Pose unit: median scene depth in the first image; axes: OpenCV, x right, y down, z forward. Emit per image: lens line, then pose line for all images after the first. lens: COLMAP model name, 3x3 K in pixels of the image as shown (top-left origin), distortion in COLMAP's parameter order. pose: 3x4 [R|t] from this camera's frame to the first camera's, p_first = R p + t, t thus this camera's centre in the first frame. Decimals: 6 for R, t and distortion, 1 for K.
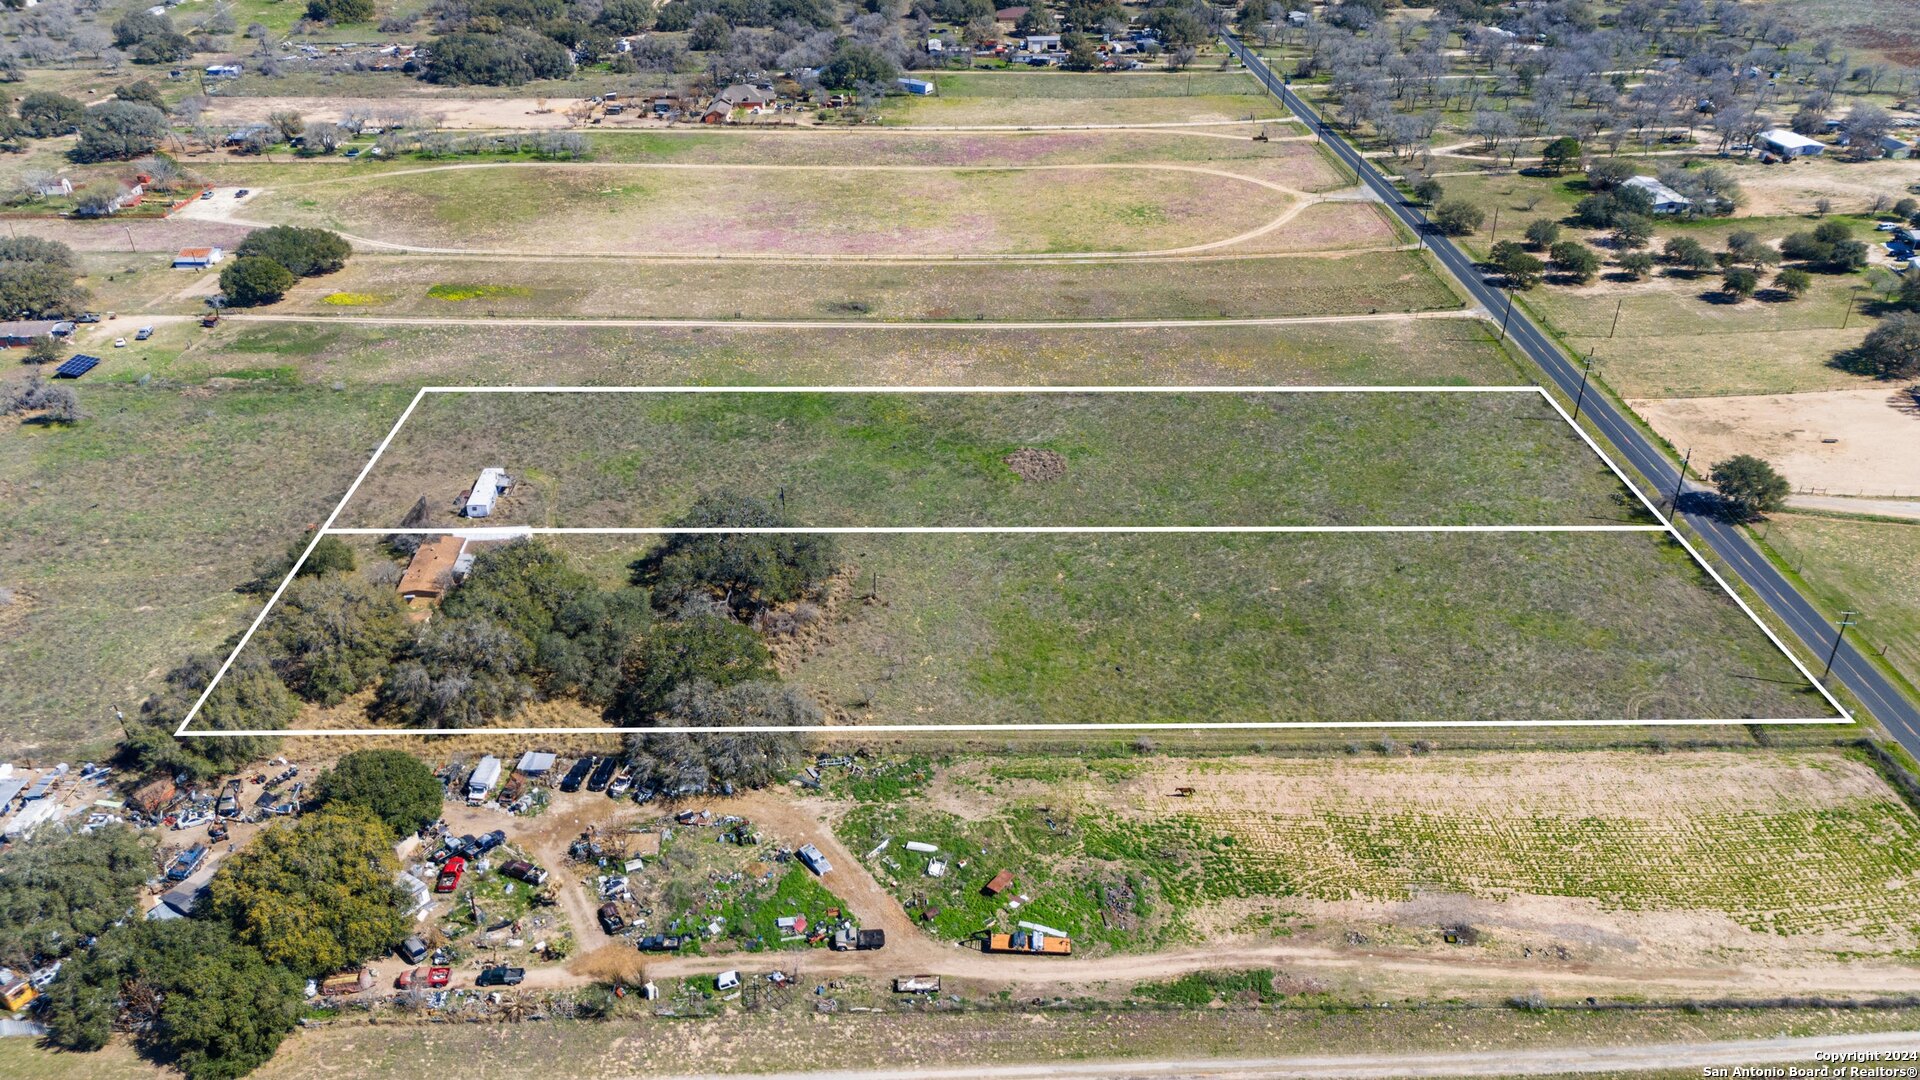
lens RADIAL K [[1412.3, 0, 966.1], [0, 1412.3, 538.2], [0, 0, 1]] dist [0.060537, -0.059446]
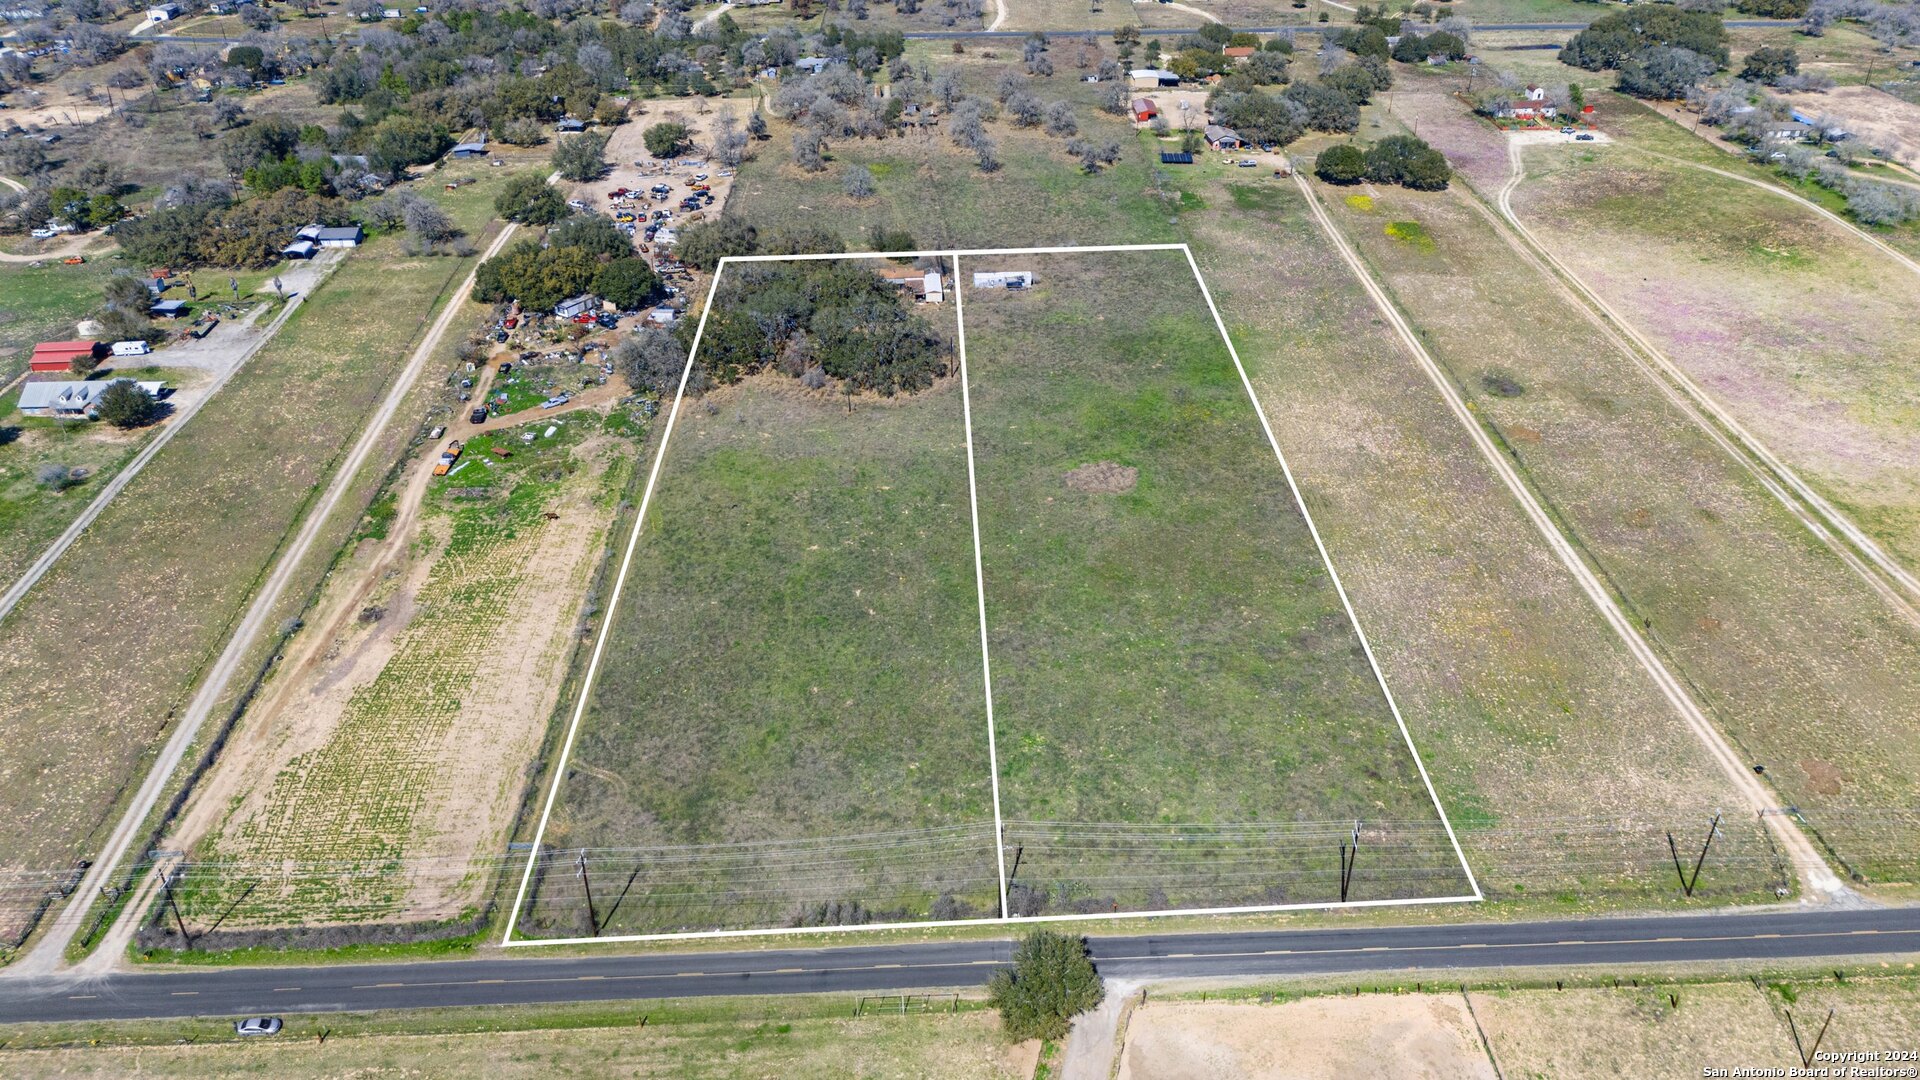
lens RADIAL K [[1412.3, 0, 965.1], [0, 1412.3, 549.4], [0, 0, 1]] dist [0.060537, -0.059446]
pose [[0.004435, 0.516161, -0.856480, 1.337204], [-0.492752, 0.746416, 0.447279, -0.594920], [0.870158, 0.420049, 0.257650, 1.005883]]
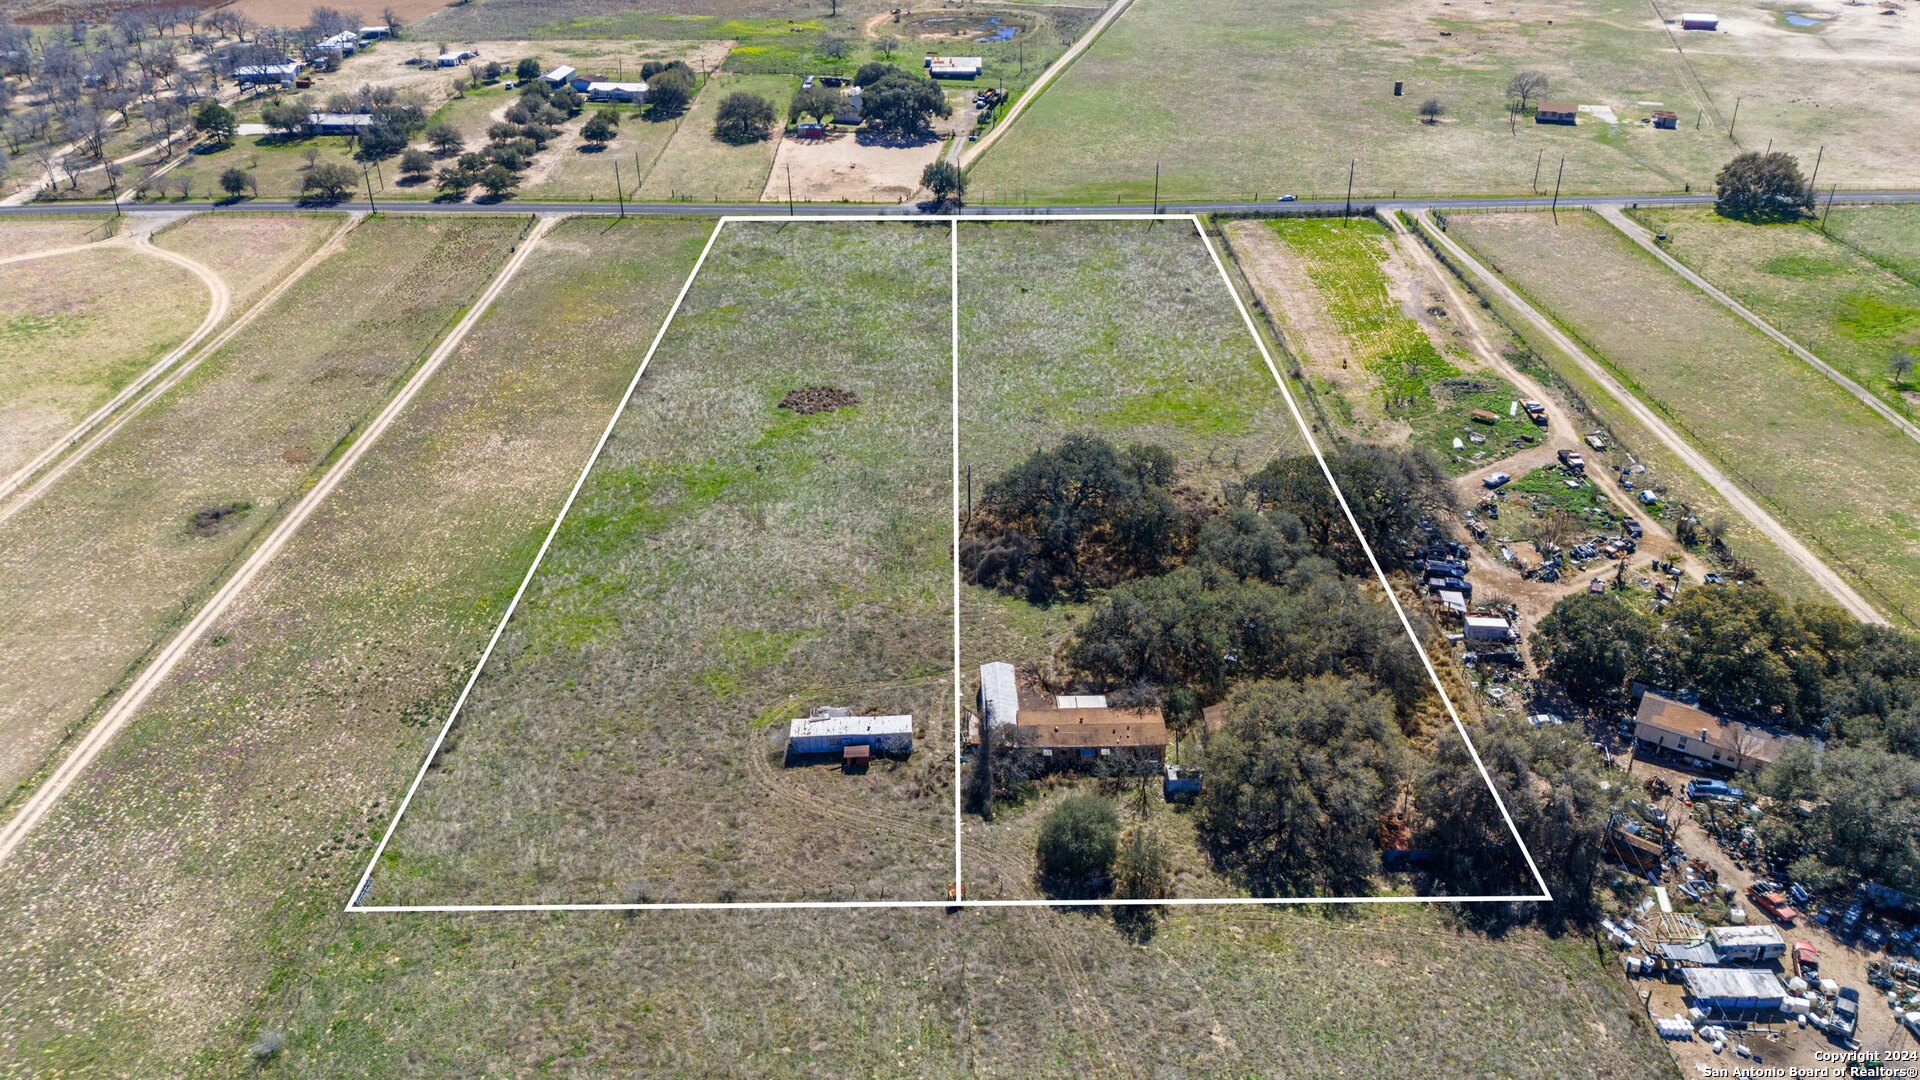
lens RADIAL K [[1412.3, 0, 961.2], [0, 1412.3, 535.6], [0, 0, 1]] dist [0.060537, -0.059446]
pose [[0.030636, -0.494594, 0.868584, -1.179883], [0.508279, 0.755956, 0.412533, -0.472960], [-0.860647, 0.428845, 0.274551, 1.026126]]
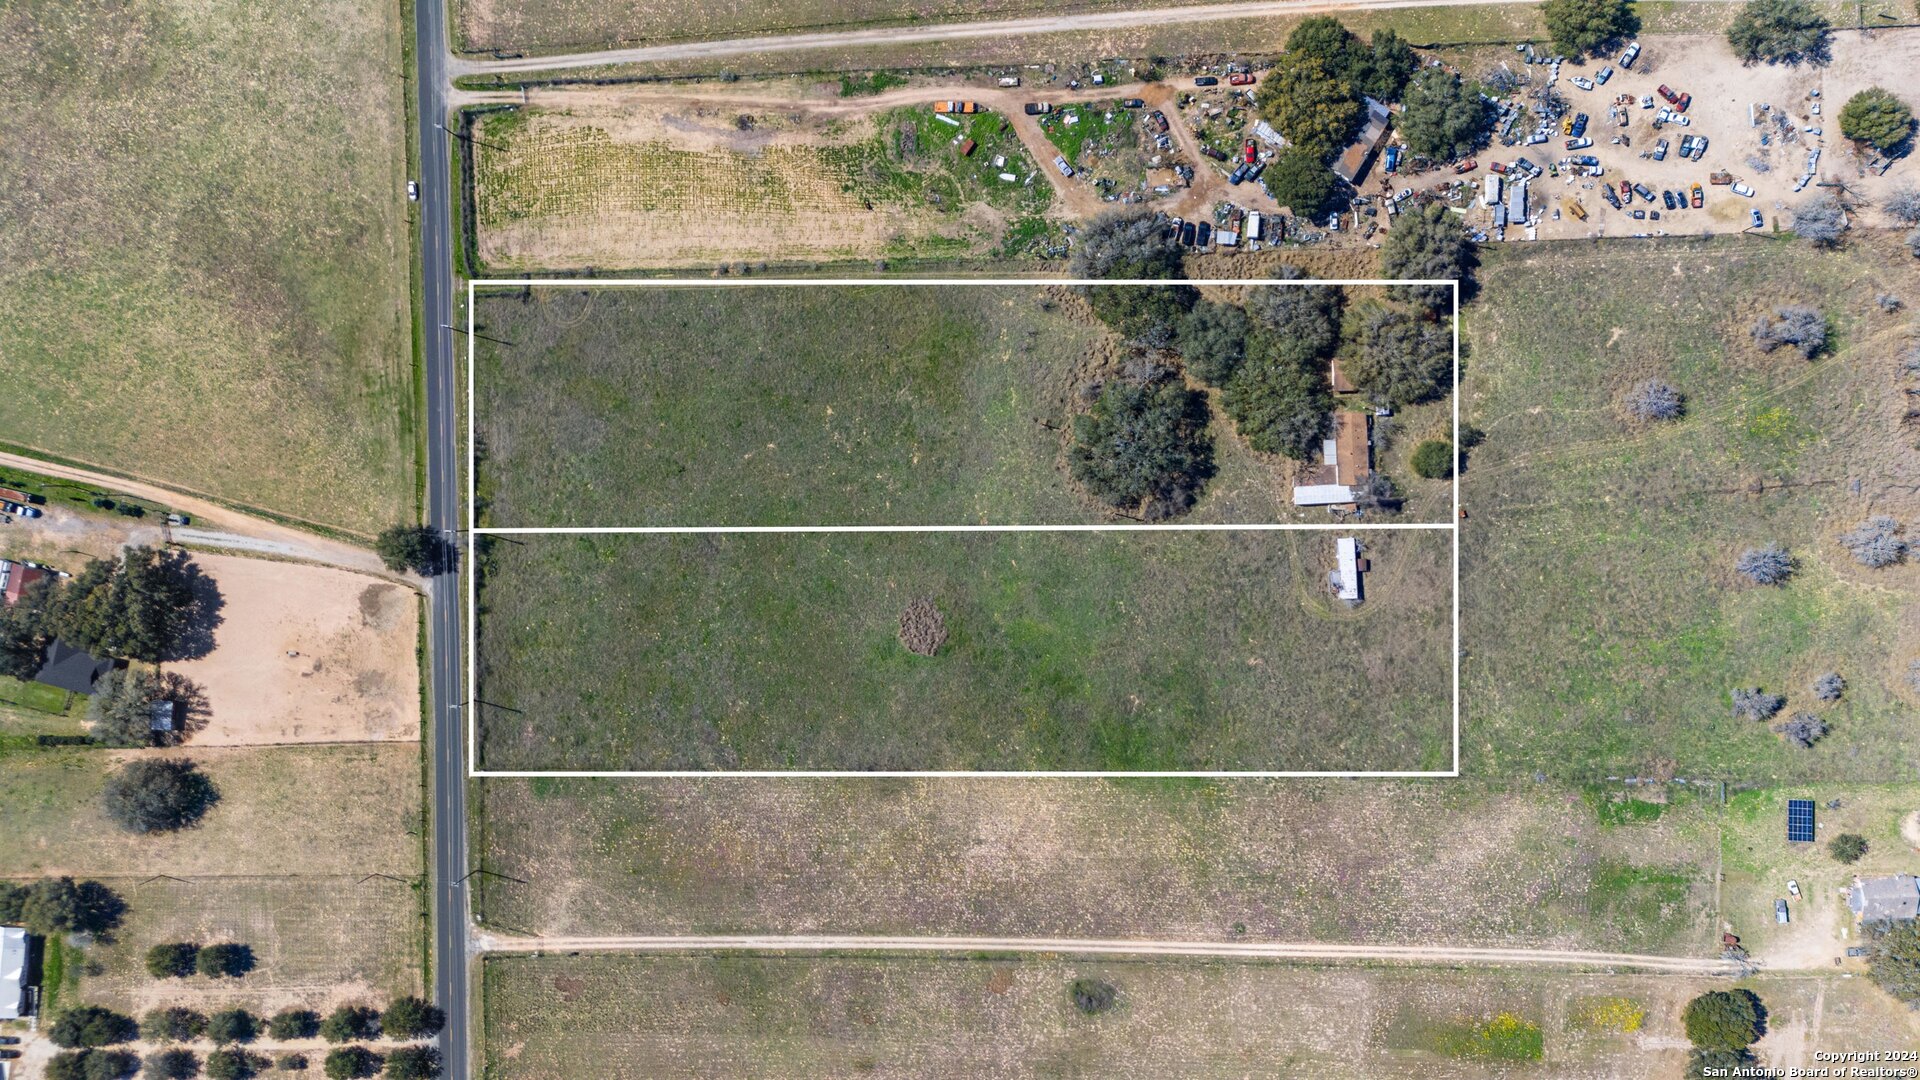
lens RADIAL K [[1412.3, 0, 961.1], [0, 1412.3, 540.0], [0, 0, 1]] dist [0.060537, -0.059446]
pose [[-0.998491, -0.013537, 0.053215, -0.073222], [0.052535, -0.517432, 0.854110, -1.588429], [0.015973, 0.855617, 0.517363, 0.414859]]
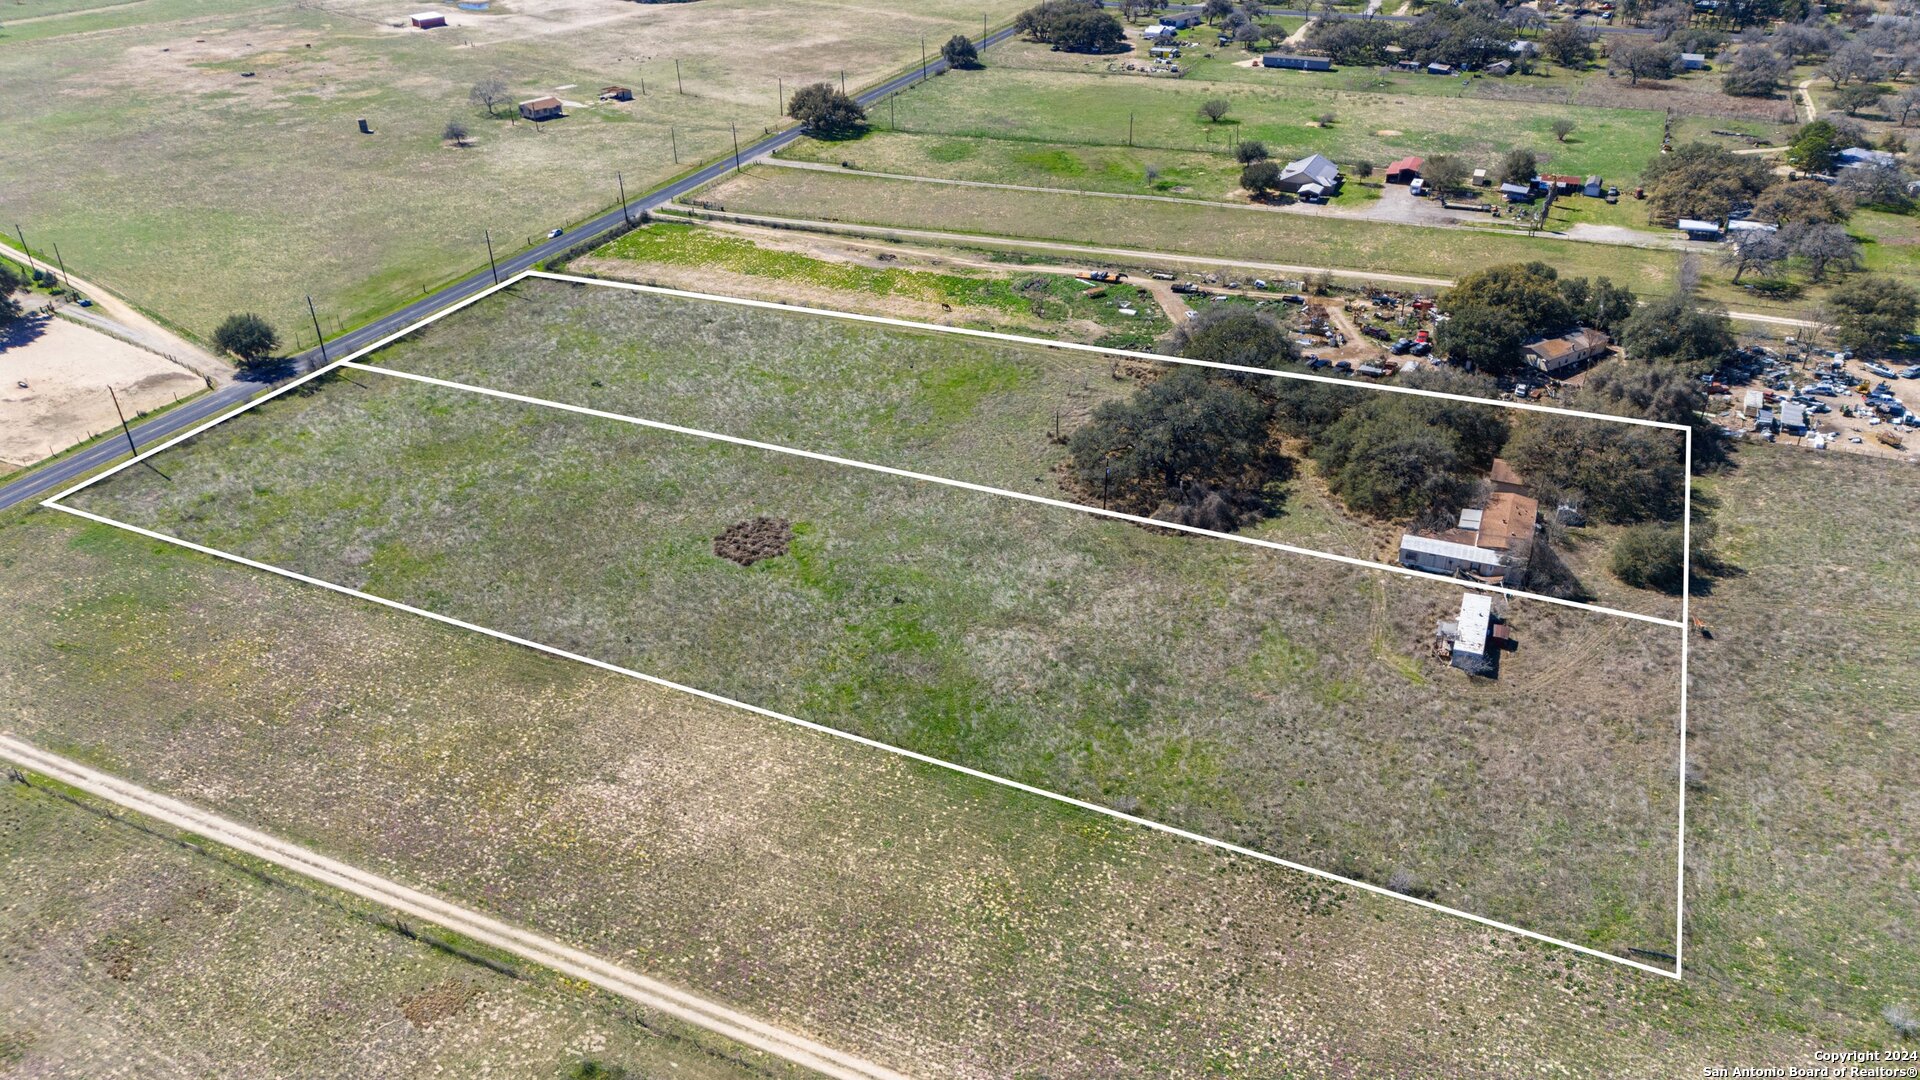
lens RADIAL K [[1412.3, 0, 959.4], [0, 1412.3, 544.6], [0, 0, 1]] dist [0.060537, -0.059446]
pose [[-0.896722, -0.209908, 0.389652, -0.520788], [0.236185, 0.517601, 0.822378, -0.974421], [-0.374308, 0.829474, -0.414567, 1.879615]]
